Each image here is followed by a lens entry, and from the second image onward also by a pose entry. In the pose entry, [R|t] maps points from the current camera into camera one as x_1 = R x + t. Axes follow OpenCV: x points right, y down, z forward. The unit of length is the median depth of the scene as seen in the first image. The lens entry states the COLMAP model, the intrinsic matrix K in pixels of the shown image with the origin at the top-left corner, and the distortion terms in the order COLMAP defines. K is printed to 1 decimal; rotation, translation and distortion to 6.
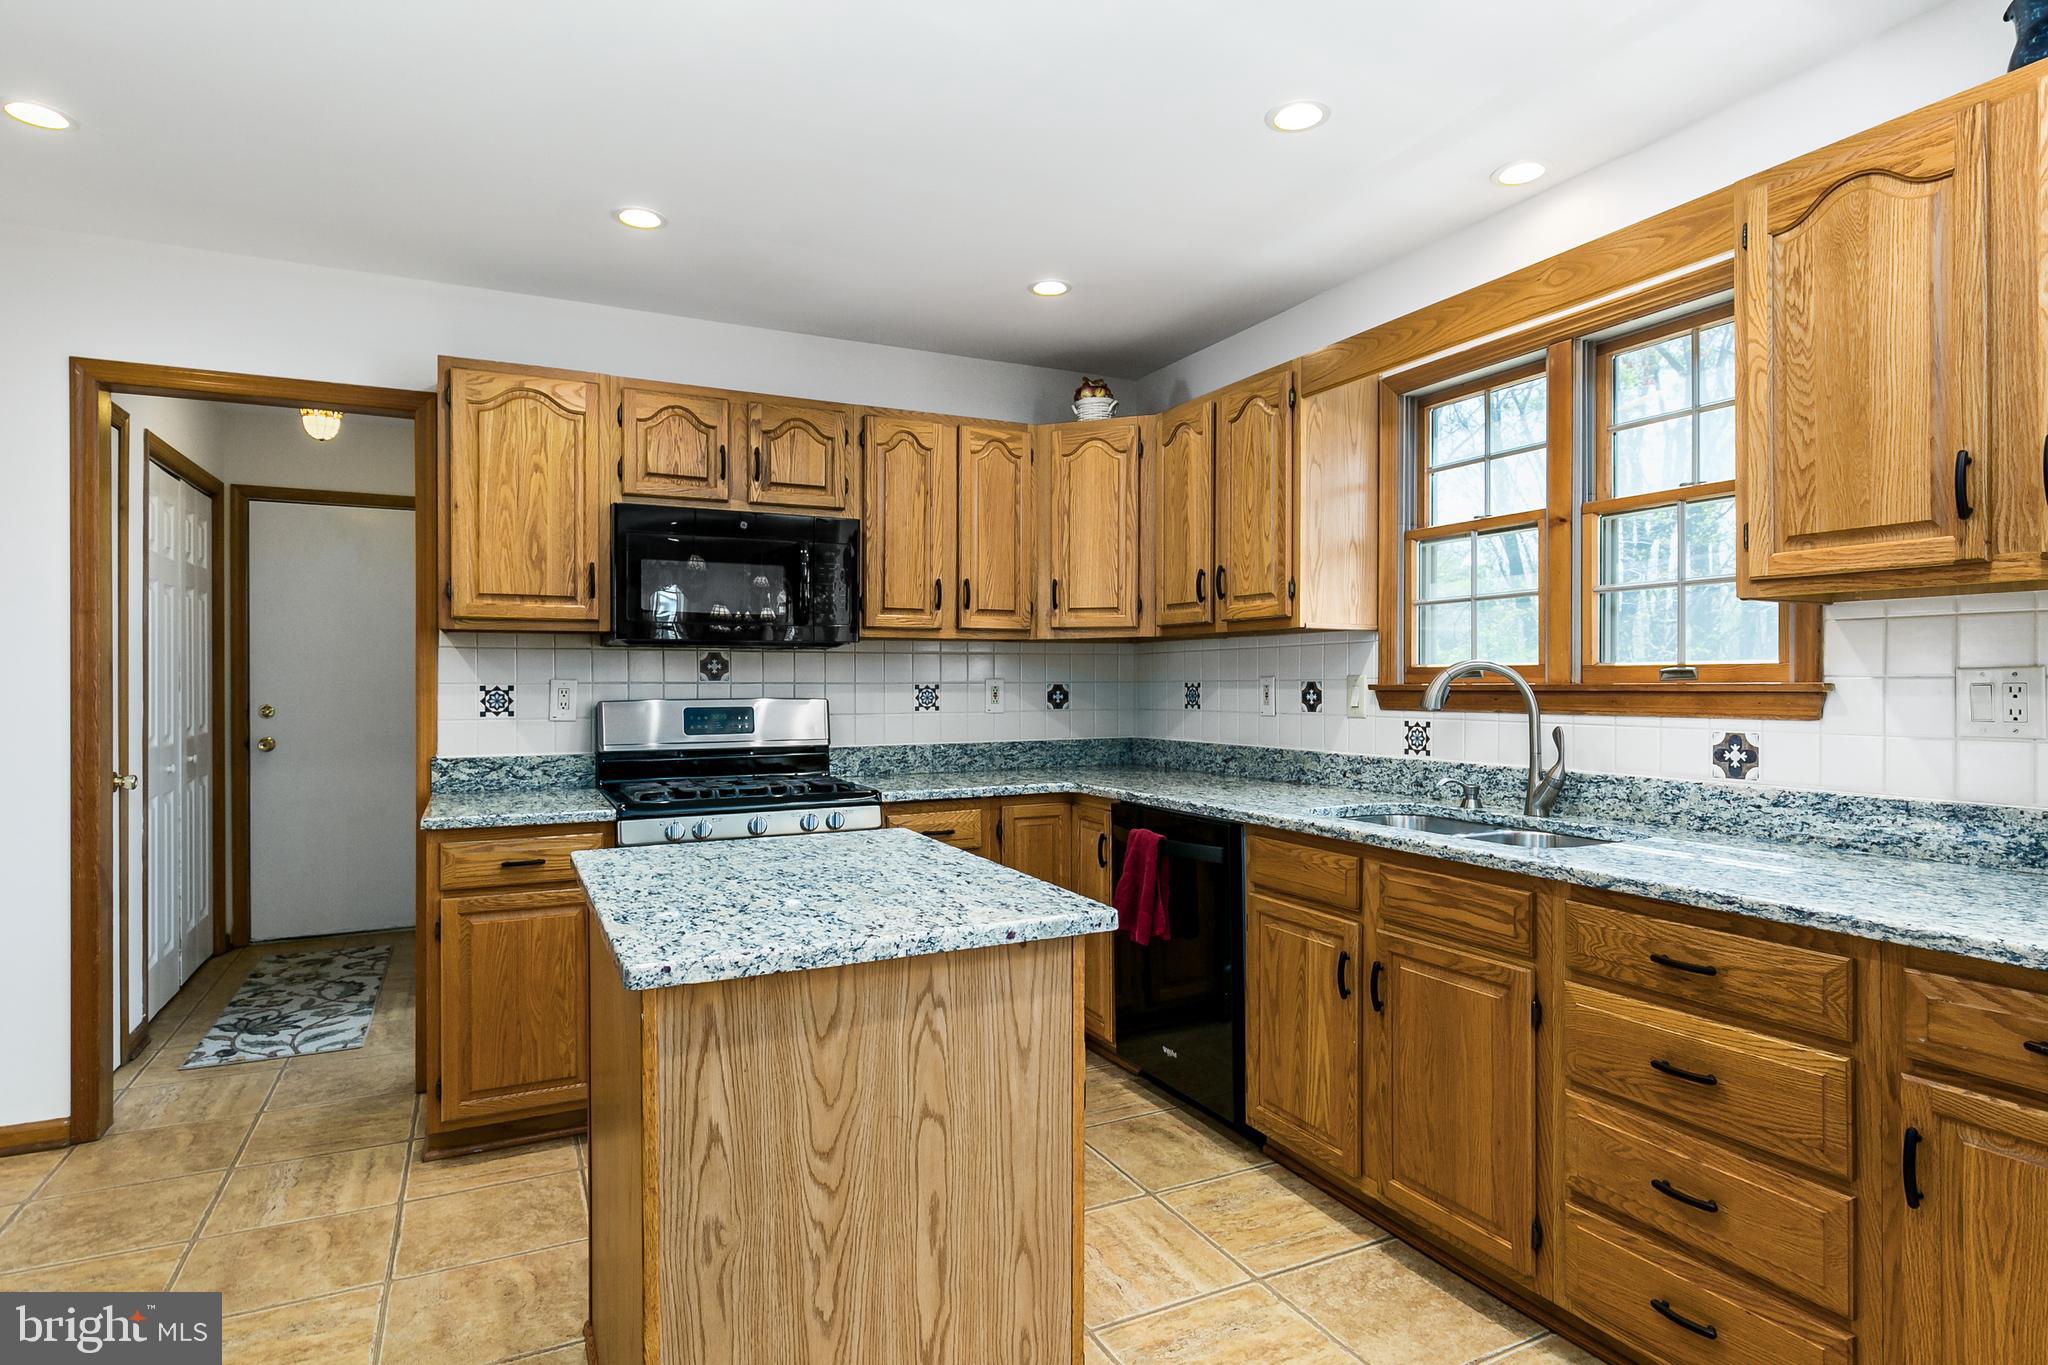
lens RADIAL K [[1099.6, 0, 1019.4], [0, 1099.6, 691.3], [0, 0, 1]] dist [-0.006069, 0.002785]
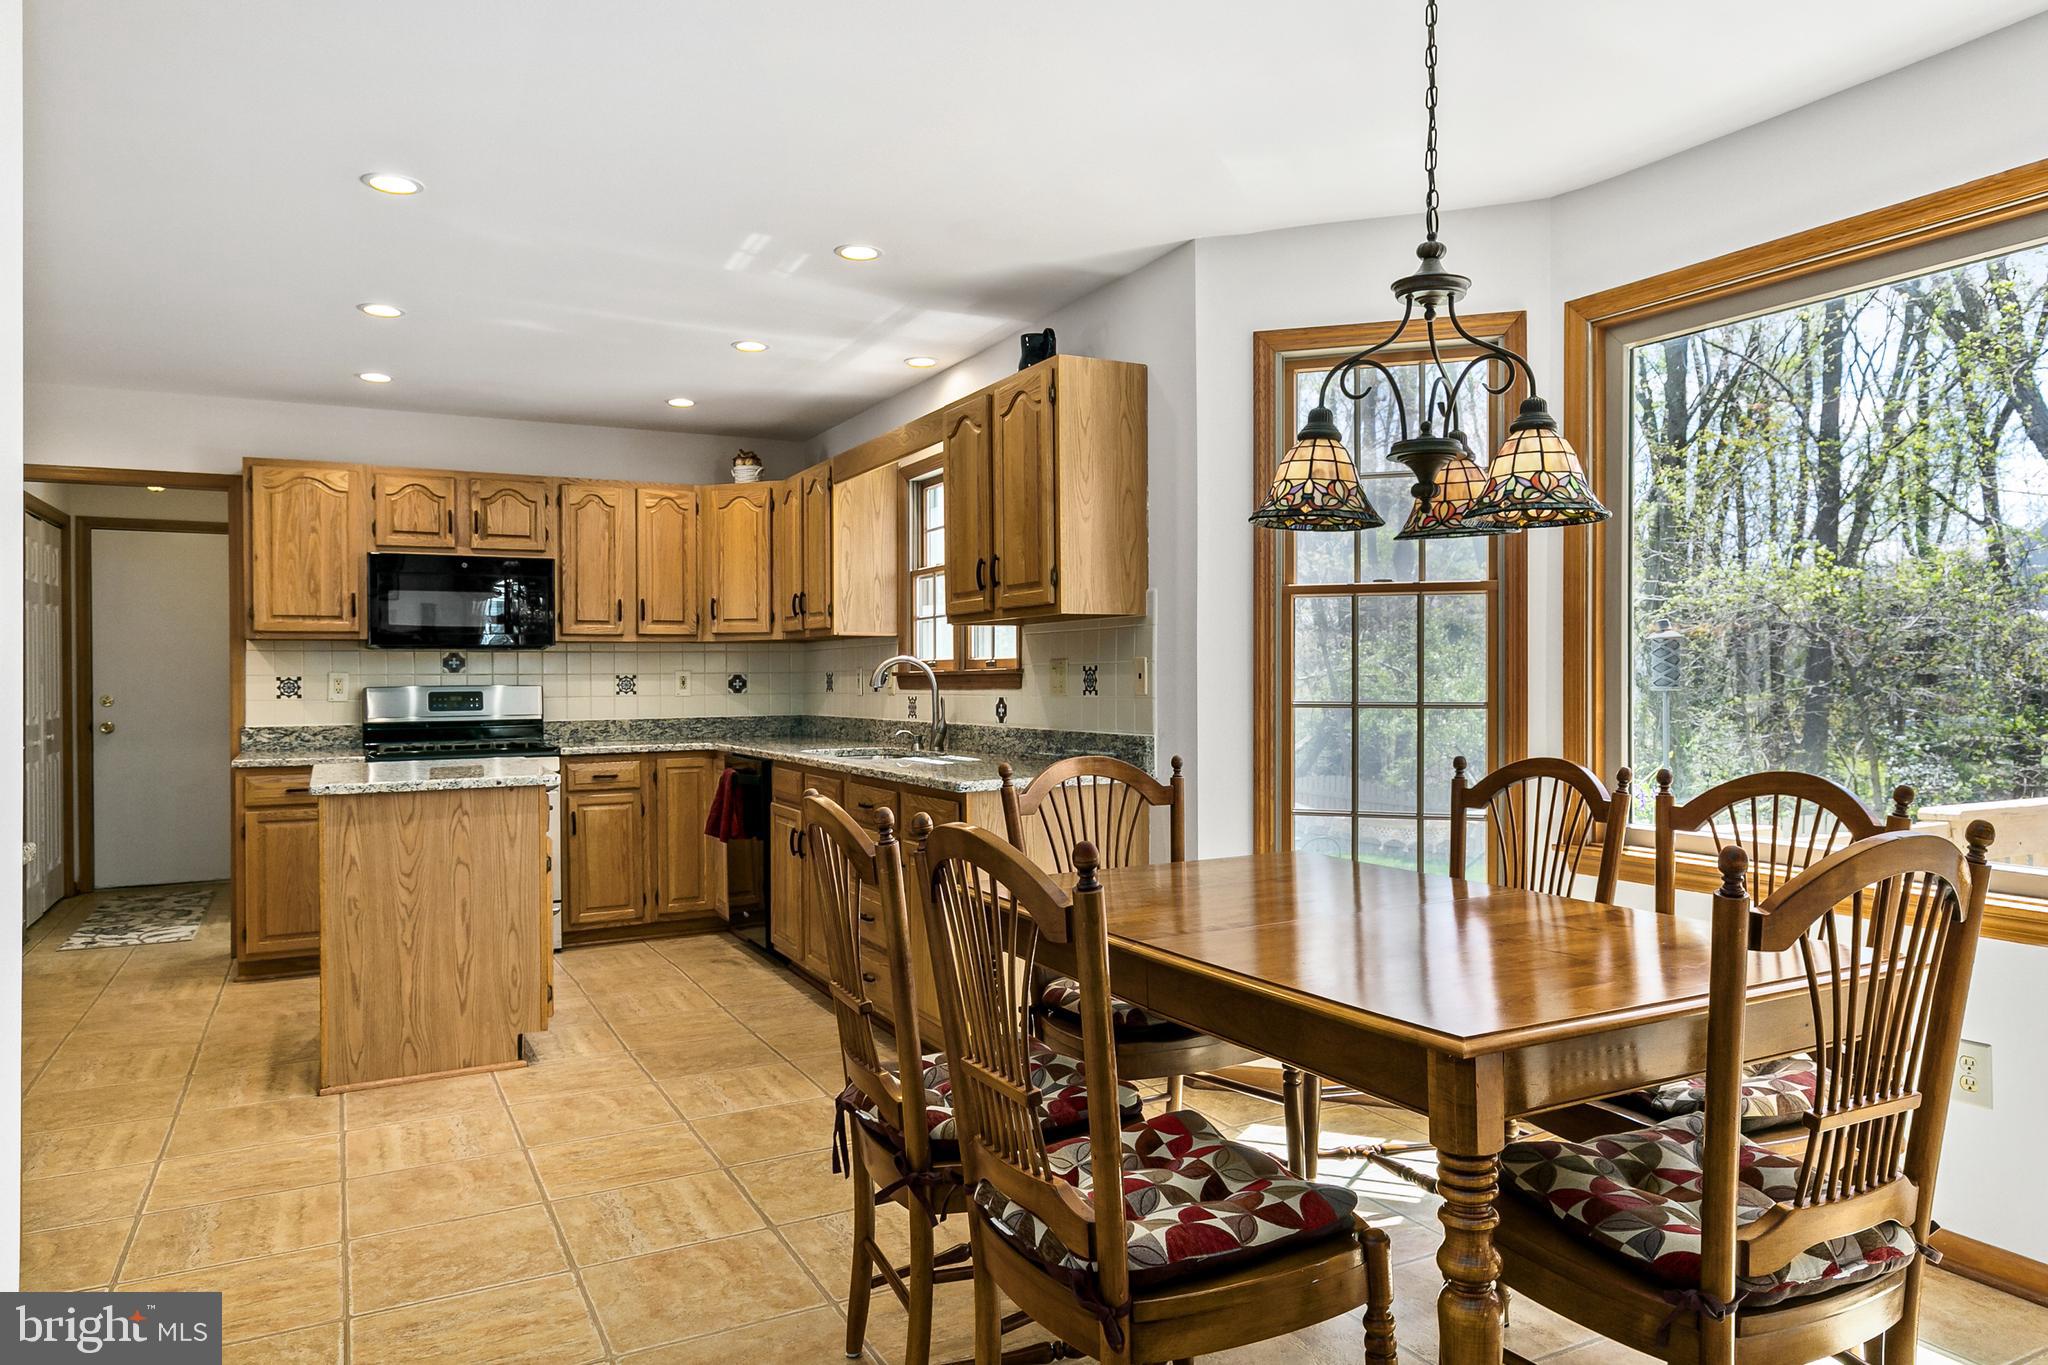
lens RADIAL K [[1319.9, 0, 1089.5], [0, 1319.9, 686.9], [0, 0, 1]] dist [0.001685, -0.001695]
pose [[0.997902, -0.006568, 0.064401, 0.492698], [0.006637, 0.999978, -0.000856, 0.017512], [-0.064394, 0.001282, 0.997924, -0.851292]]
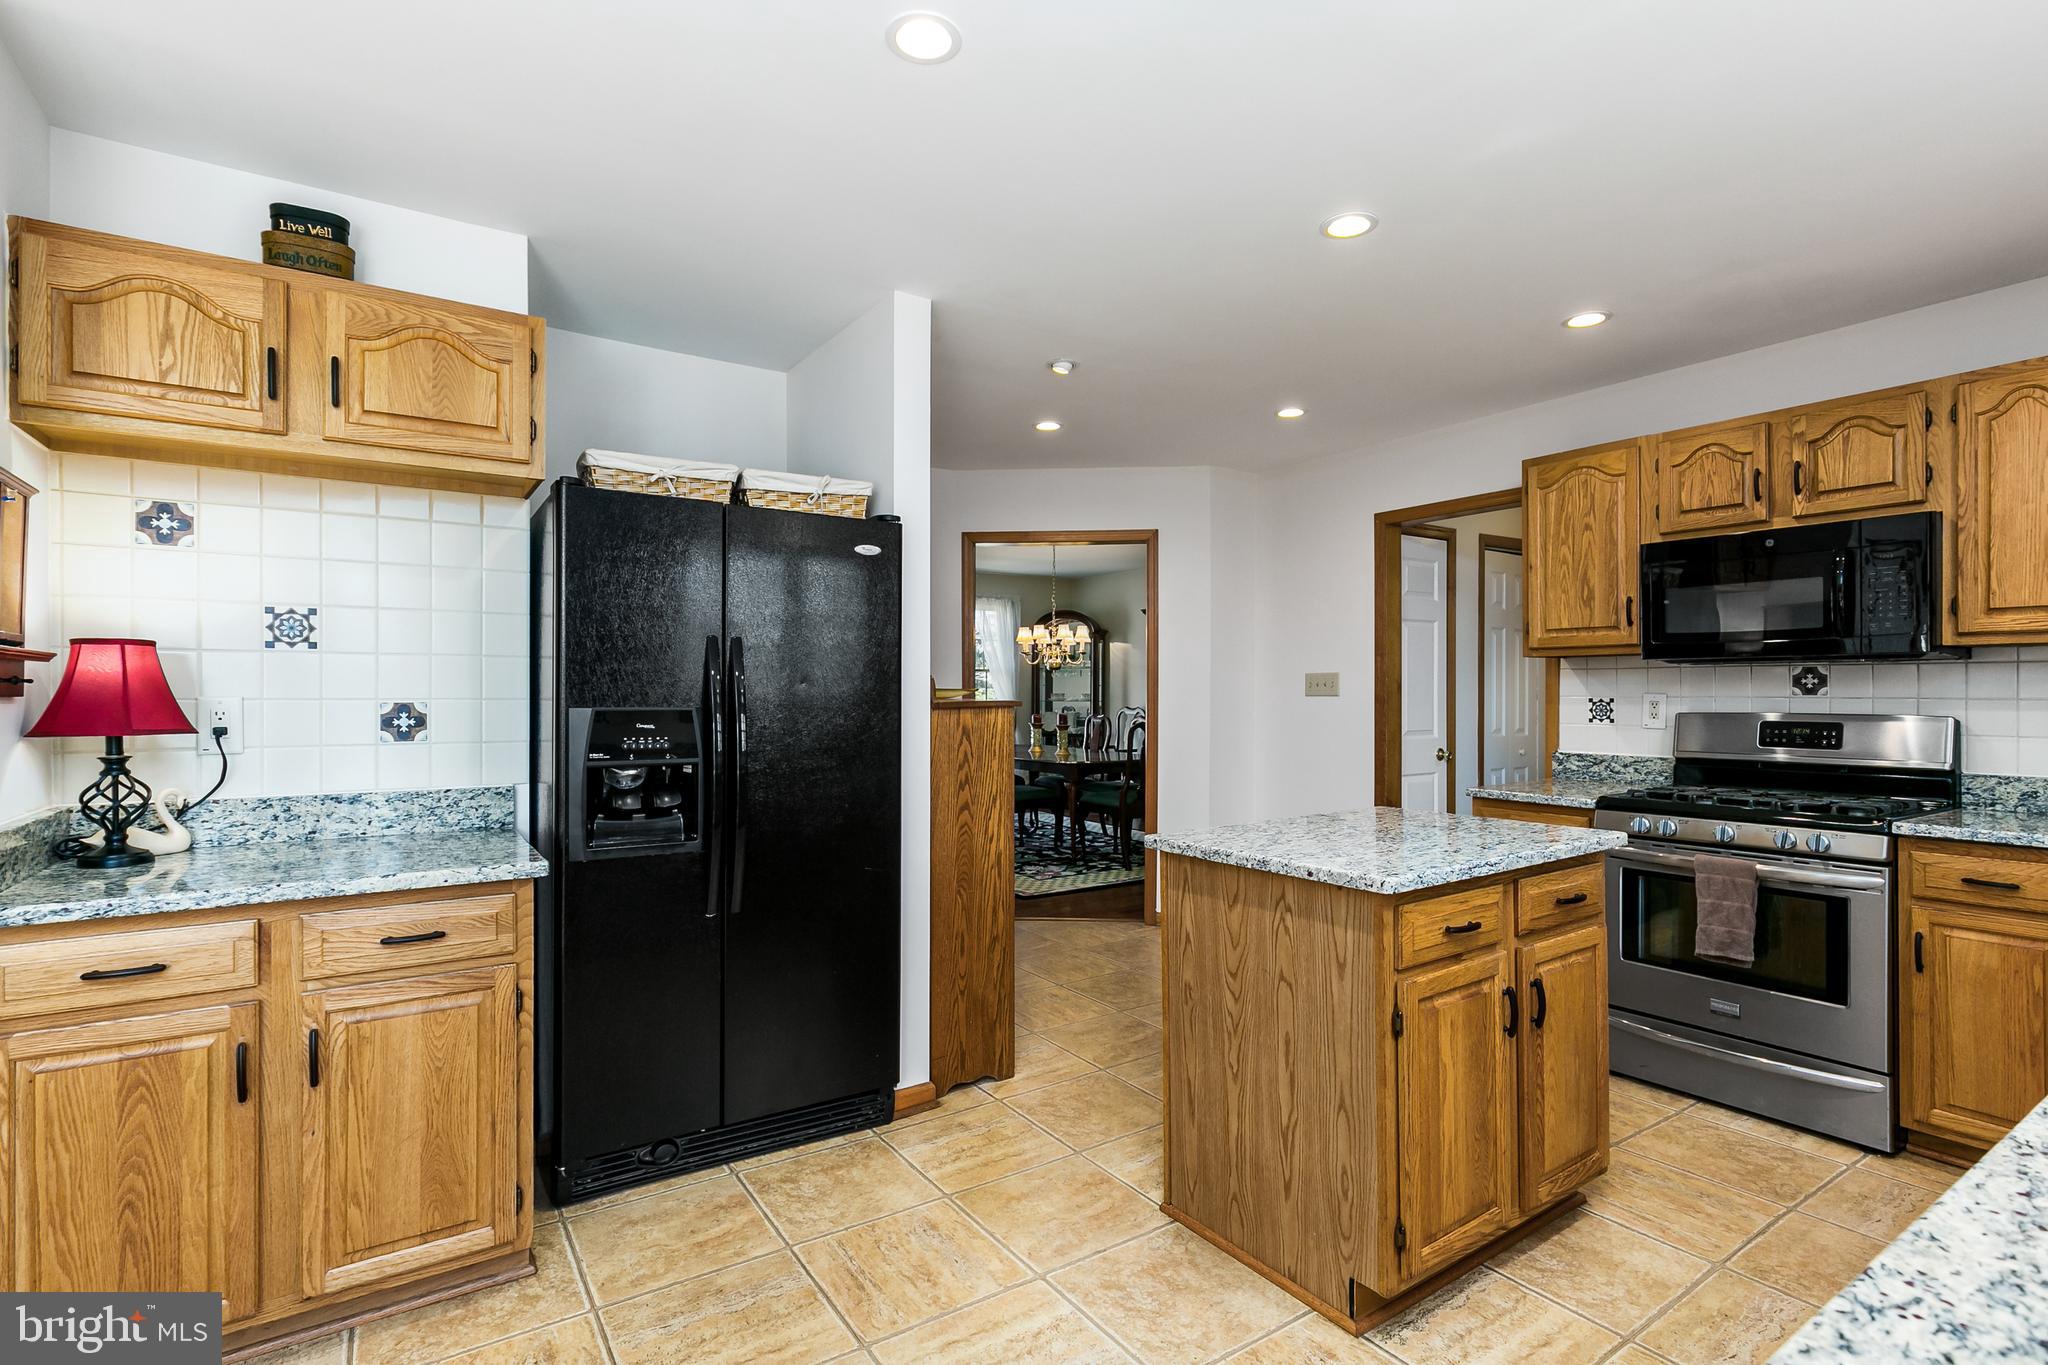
lens RADIAL K [[993.6, 0, 1053.5], [0, 993.6, 684.9], [0, 0, 1]] dist [0.006716, -0.003680]
pose [[0.147419, -0.002857, -0.989070, 0.604420], [-0.008711, 0.999953, -0.004187, -0.010705], [0.989036, 0.009233, 0.147387, 0.222956]]
